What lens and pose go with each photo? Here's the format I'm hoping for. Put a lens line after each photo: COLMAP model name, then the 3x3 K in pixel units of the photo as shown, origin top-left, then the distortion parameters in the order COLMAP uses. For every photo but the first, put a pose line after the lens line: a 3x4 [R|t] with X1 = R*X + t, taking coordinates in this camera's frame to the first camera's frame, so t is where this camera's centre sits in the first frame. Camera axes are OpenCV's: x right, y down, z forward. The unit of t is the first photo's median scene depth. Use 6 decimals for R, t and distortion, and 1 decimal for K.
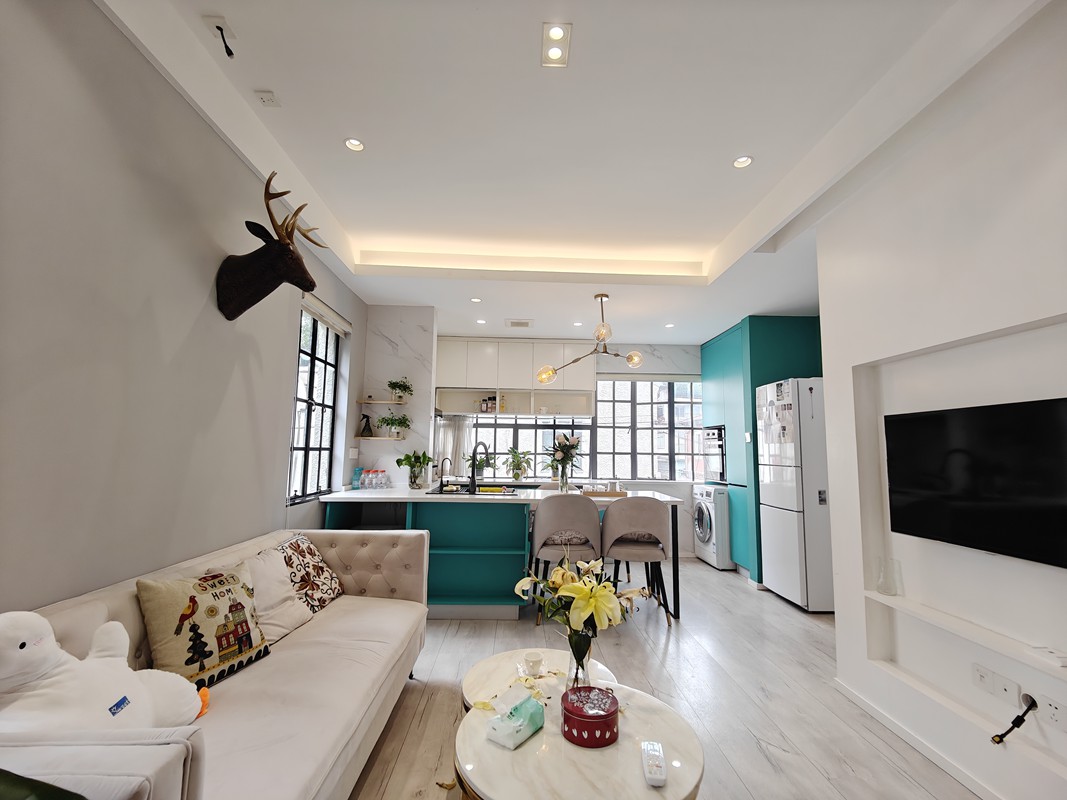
lens RADIAL K [[468.8, 0, 536.6], [0, 468.8, 401.9], [0, 0, 1]] dist [0.024278, -0.017149]
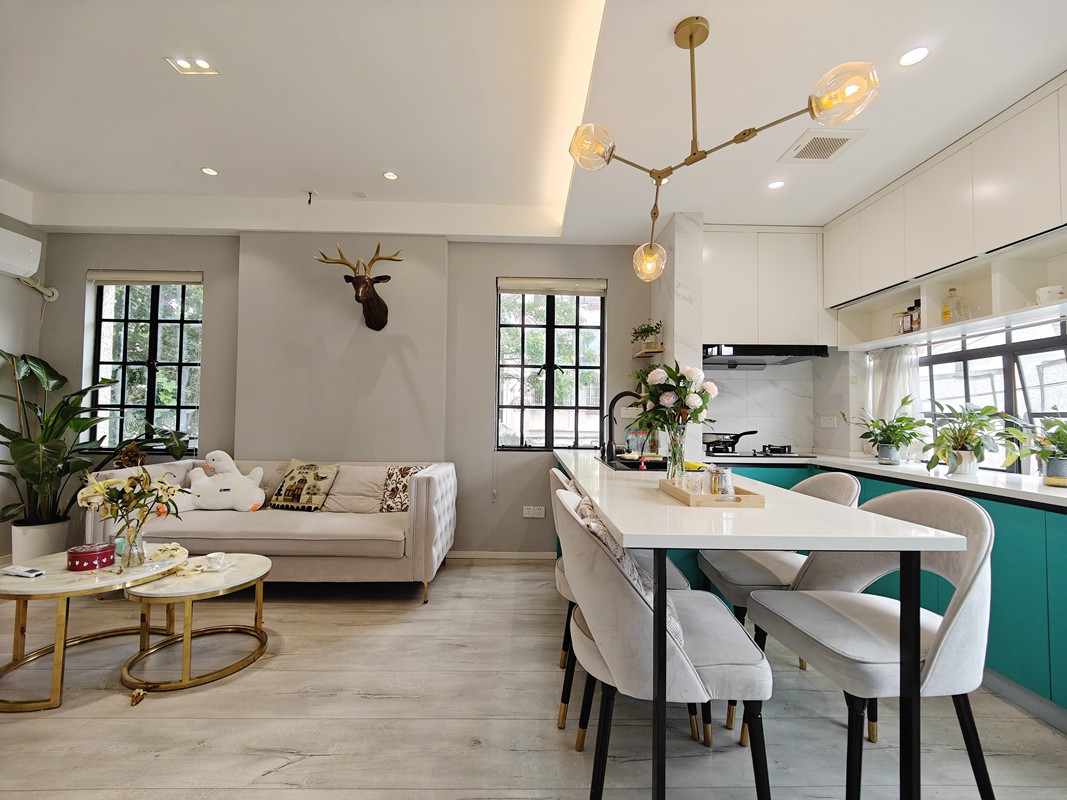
lens RADIAL K [[463.7, 0, 536.0], [0, 463.7, 402.3], [0, 0, 1]] dist [0.017792, -0.013093]
pose [[-0.016320, -0.046256, -0.998796, 0.666928], [0.089462, 0.994855, -0.047535, 0.143591], [0.995856, -0.090131, -0.012098, 1.021730]]
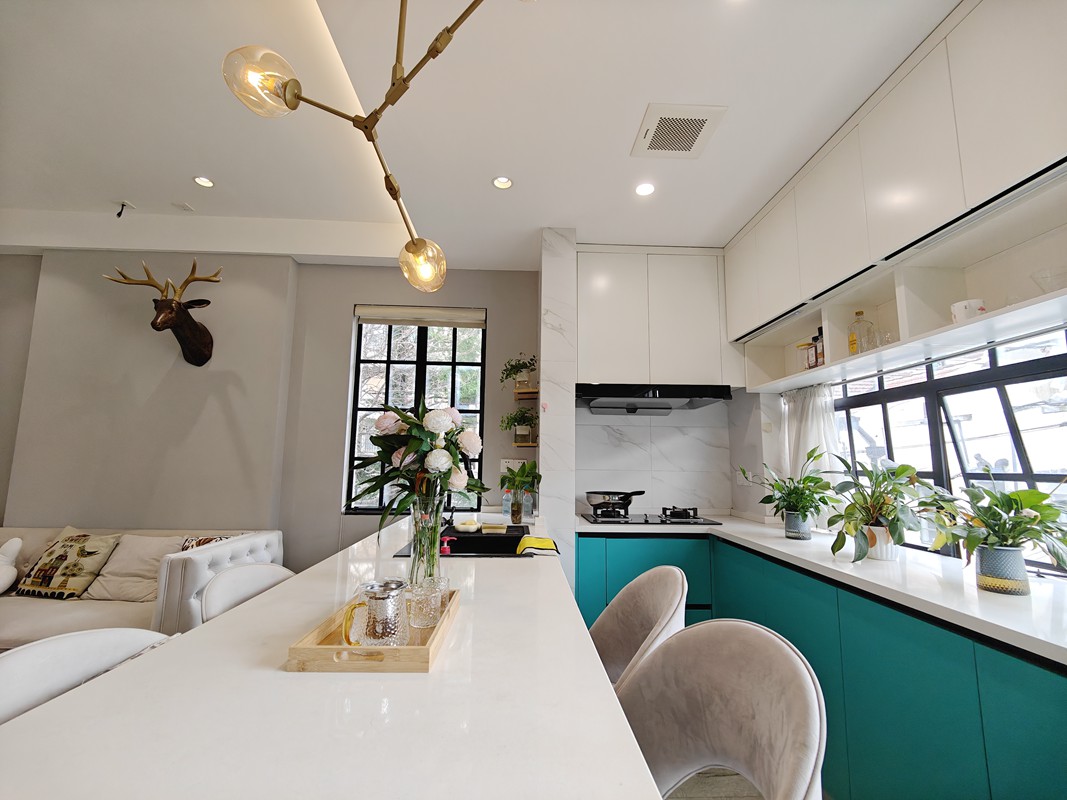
lens RADIAL K [[462.5, 0, 534.7], [0, 462.5, 402.5], [0, 0, 1]] dist [0.021156, -0.013069]
pose [[0.003026, -0.143174, -0.989693, 0.471300], [0.089346, 0.985778, -0.142334, 0.146051], [0.995996, -0.087994, 0.015775, 1.280912]]
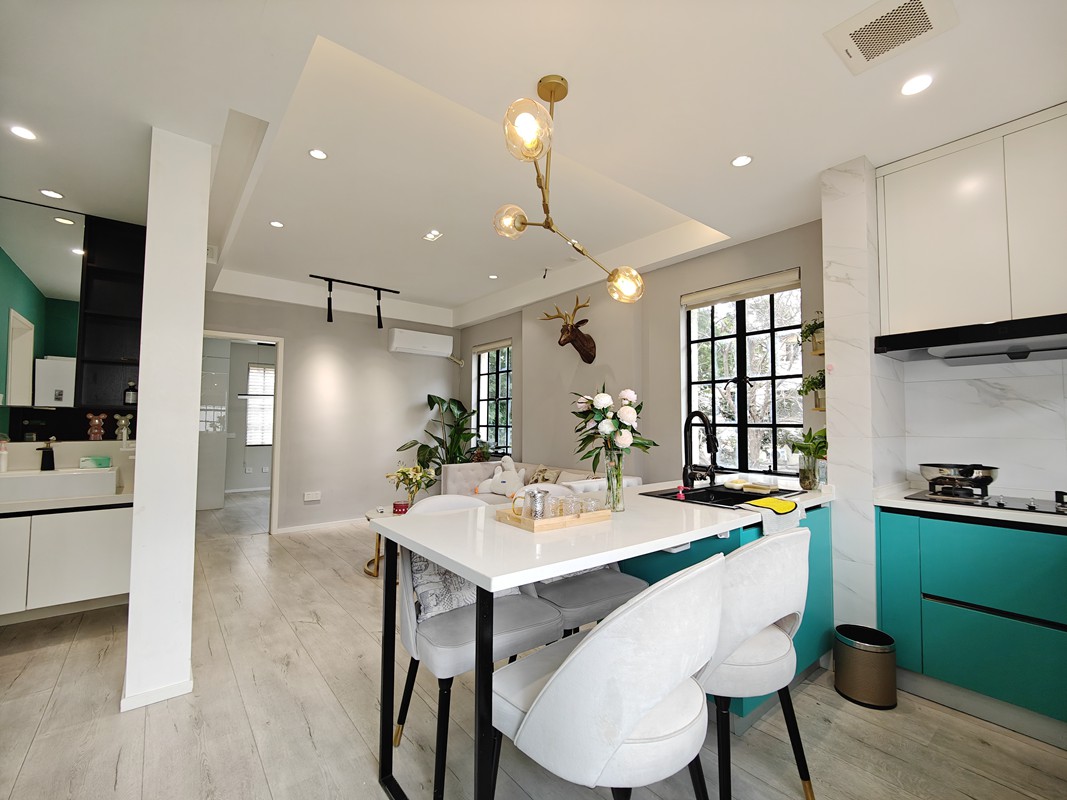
lens RADIAL K [[462.5, 0, 534.7], [0, 462.5, 402.5], [0, 0, 1]] dist [0.021156, -0.013069]
pose [[-0.801485, -0.046544, -0.596201, 0.502731], [0.043810, 0.989718, -0.136159, 0.175231], [0.596408, -0.135249, -0.791205, 1.600148]]
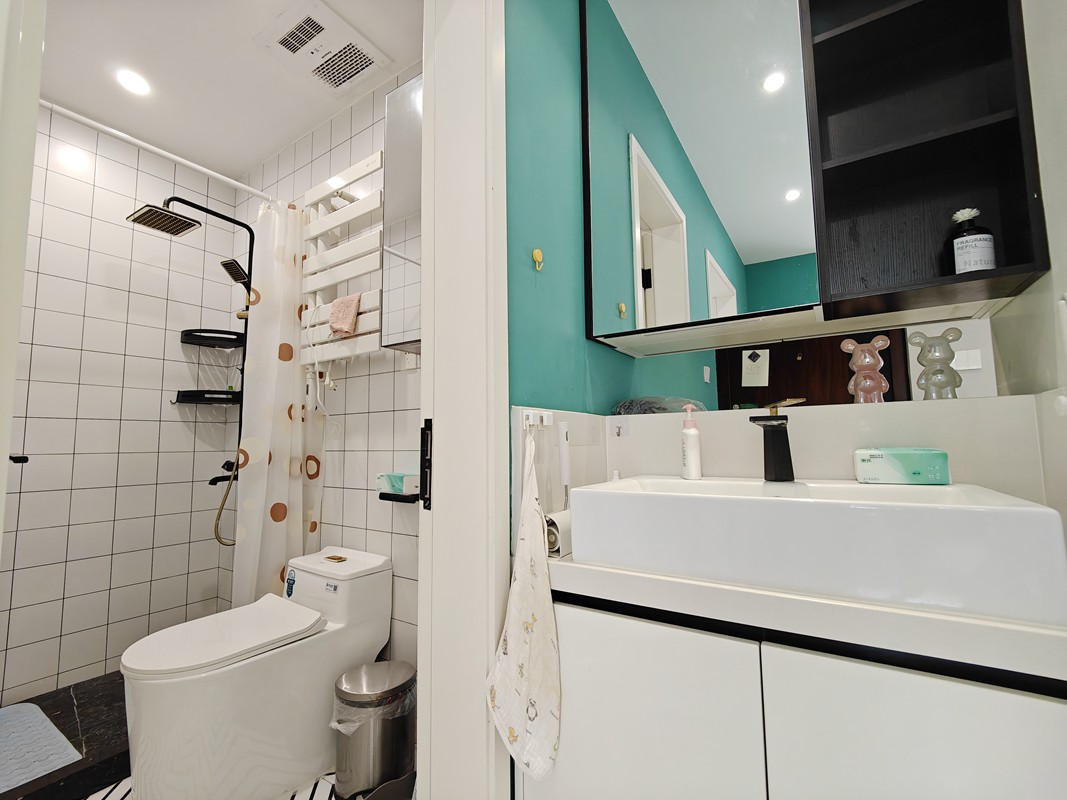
lens RADIAL K [[462.5, 0, 534.7], [0, 462.5, 402.5], [0, 0, 1]] dist [0.021156, -0.013069]
pose [[-0.820073, 0.046385, 0.570376, 0.659834], [-0.059732, 0.984327, -0.165930, 0.152250], [-0.569133, -0.170144, -0.804449, 0.717538]]
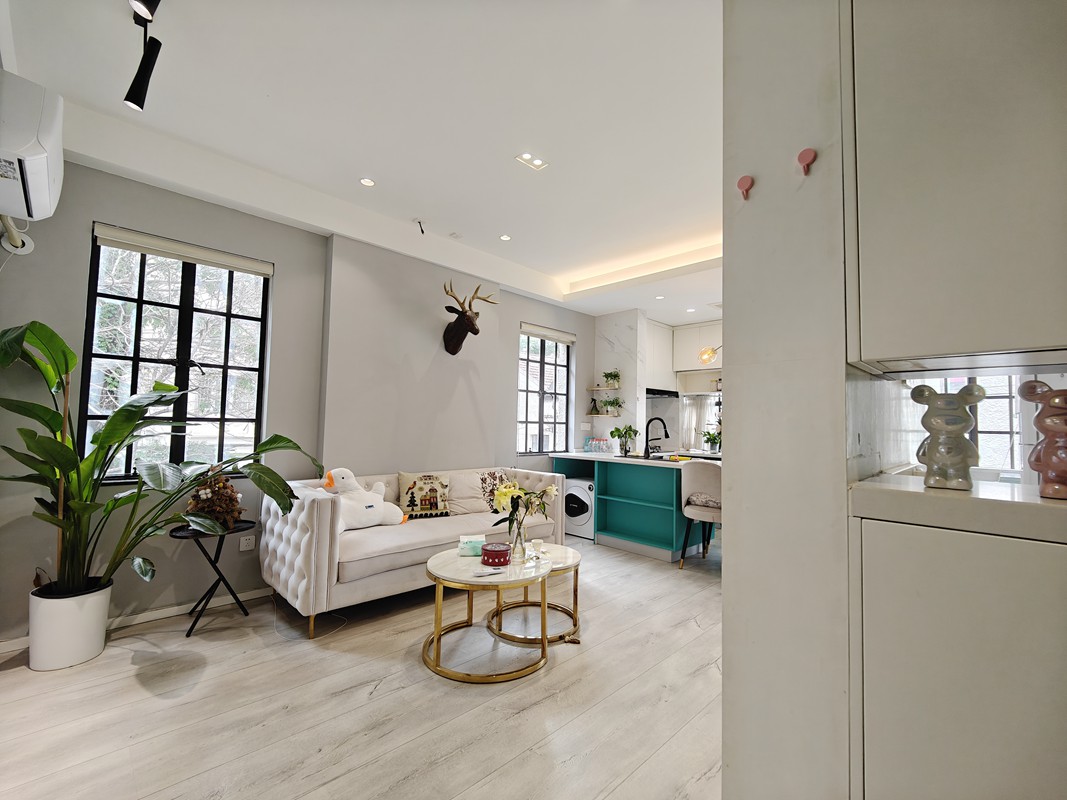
lens RADIAL K [[462.5, 0, 534.7], [0, 462.5, 402.5], [0, 0, 1]] dist [0.021156, -0.013069]
pose [[0.675383, -0.037302, -0.736523, 0.645407], [0.065012, 0.997843, 0.009078, 0.019208], [0.734596, -0.054014, 0.676352, -0.043806]]
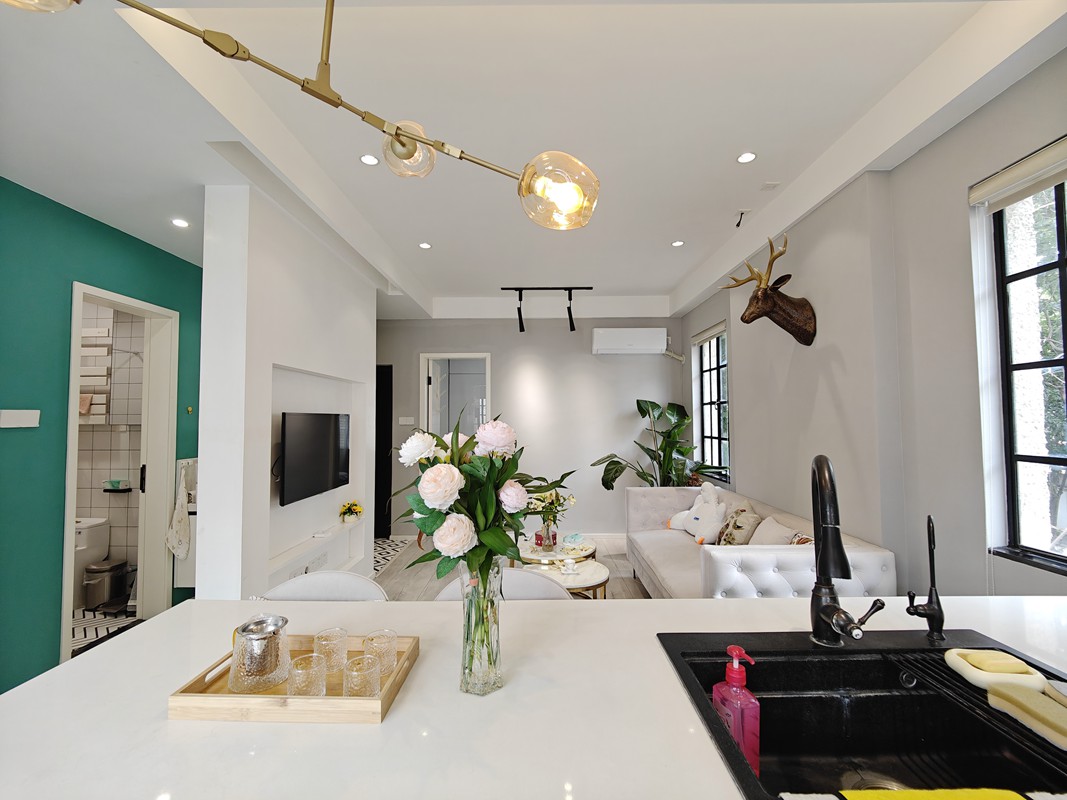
lens RADIAL K [[462.5, 0, 534.7], [0, 462.5, 402.5], [0, 0, 1]] dist [0.021156, -0.013069]
pose [[-0.999031, -0.009851, 0.042891, 0.027325], [-0.015863, 0.989714, -0.142179, 0.113054], [-0.041049, -0.142721, -0.988911, 1.468847]]
